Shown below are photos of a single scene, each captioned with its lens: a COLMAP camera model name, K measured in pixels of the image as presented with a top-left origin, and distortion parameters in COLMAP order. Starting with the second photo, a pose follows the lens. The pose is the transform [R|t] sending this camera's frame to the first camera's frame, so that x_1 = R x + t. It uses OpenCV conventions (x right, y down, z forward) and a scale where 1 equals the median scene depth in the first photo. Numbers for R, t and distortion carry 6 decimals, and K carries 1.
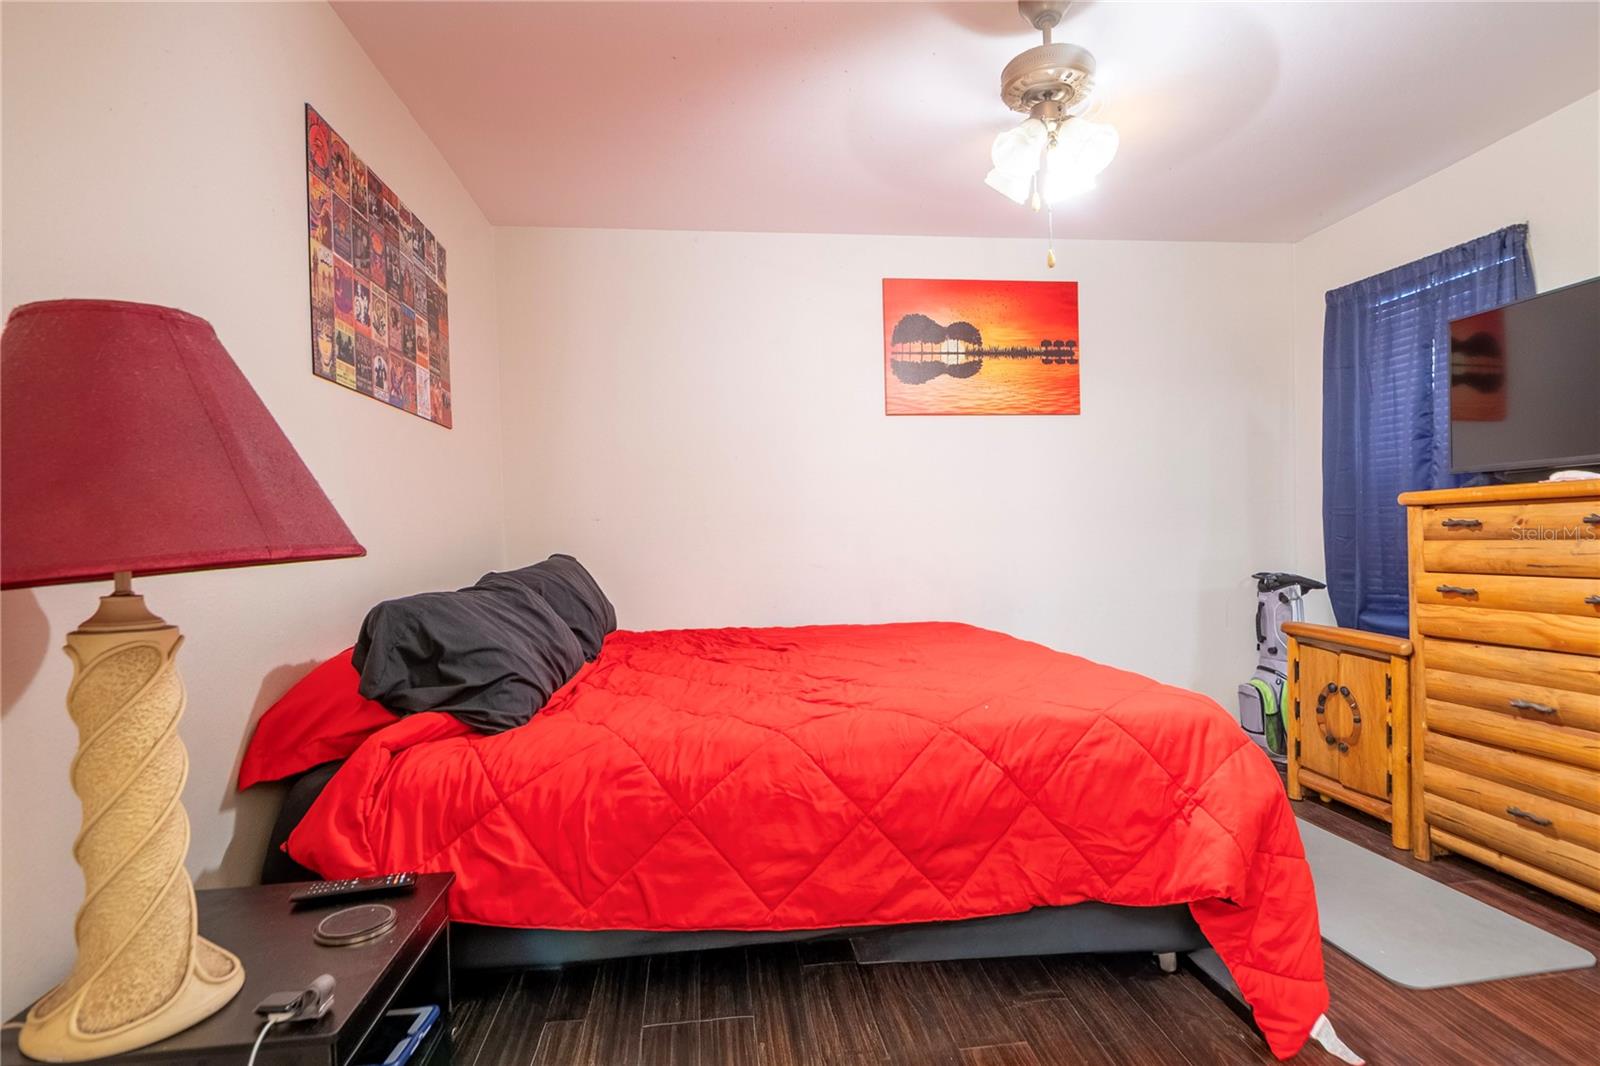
lens RADIAL K [[833.5, 0, 800.0], [0, 833.5, 533.0], [0, 0, 1]] dist [0.000855, -0.000366]
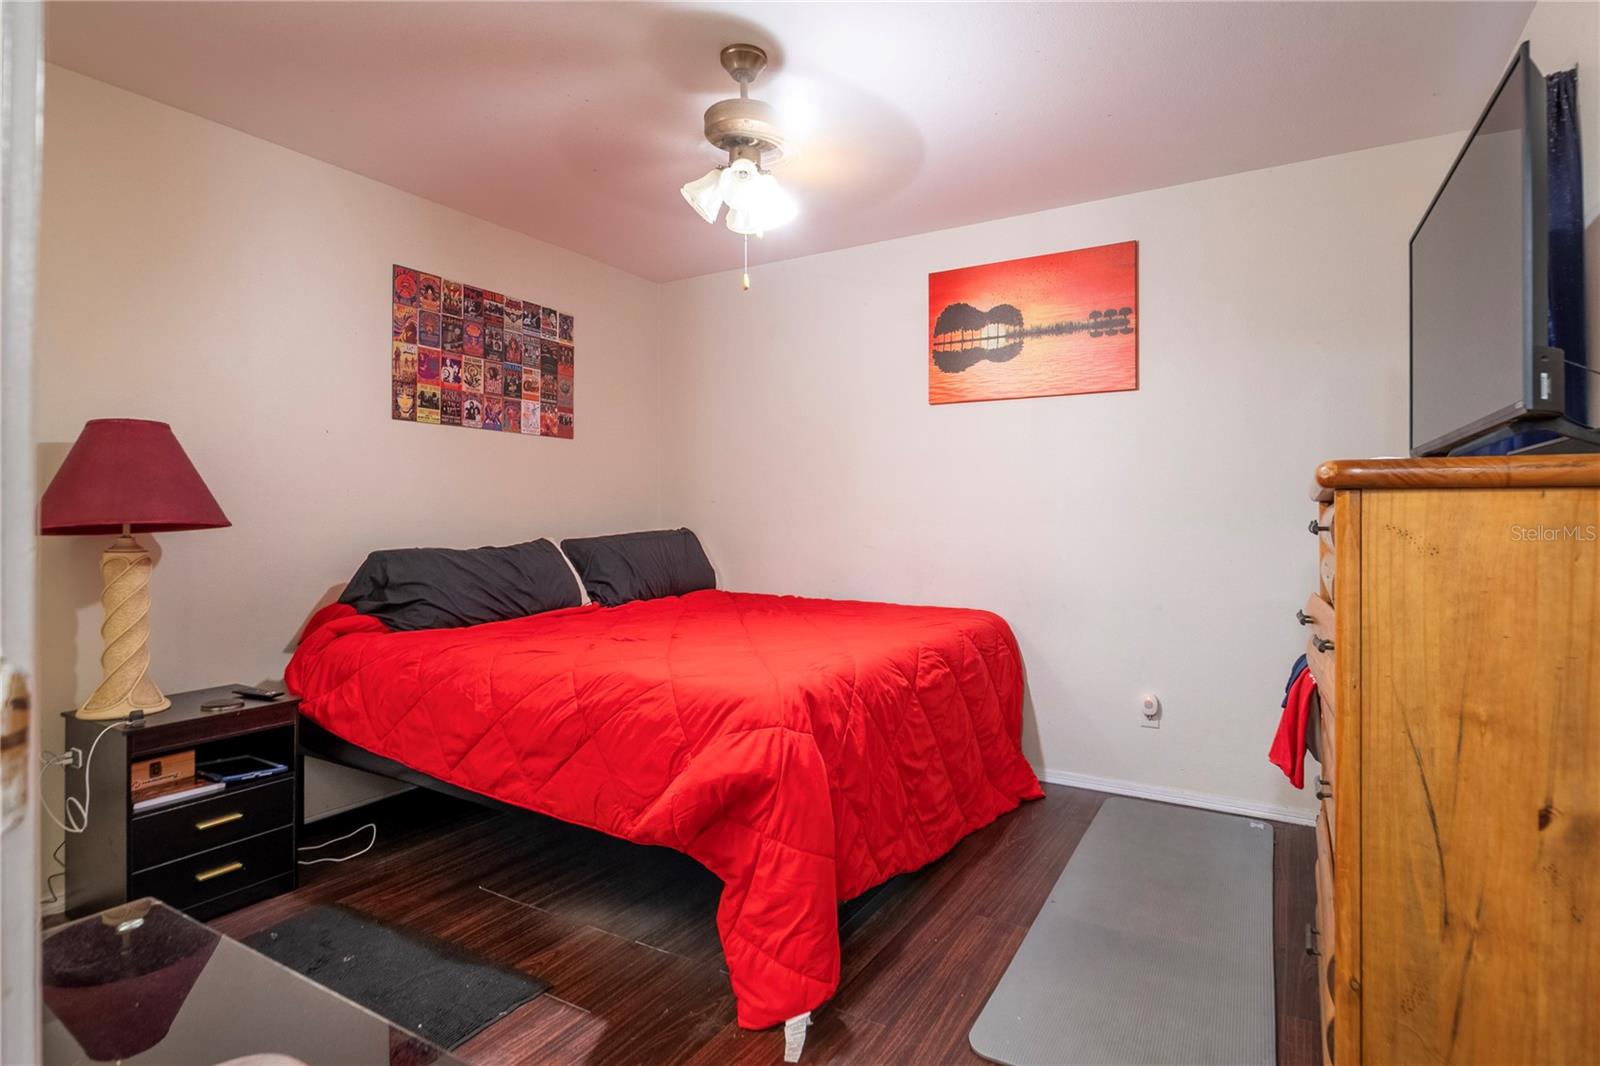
lens RADIAL K [[811.9, 0, 800.9], [0, 811.9, 496.4], [0, 0, 1]] dist [0.002283, 0.000269]
pose [[0.781720, 0.010553, -0.623540, 0.657509], [-0.018001, 0.999822, -0.005646, -0.019769], [0.623369, 0.015638, 0.781771, 0.118499]]
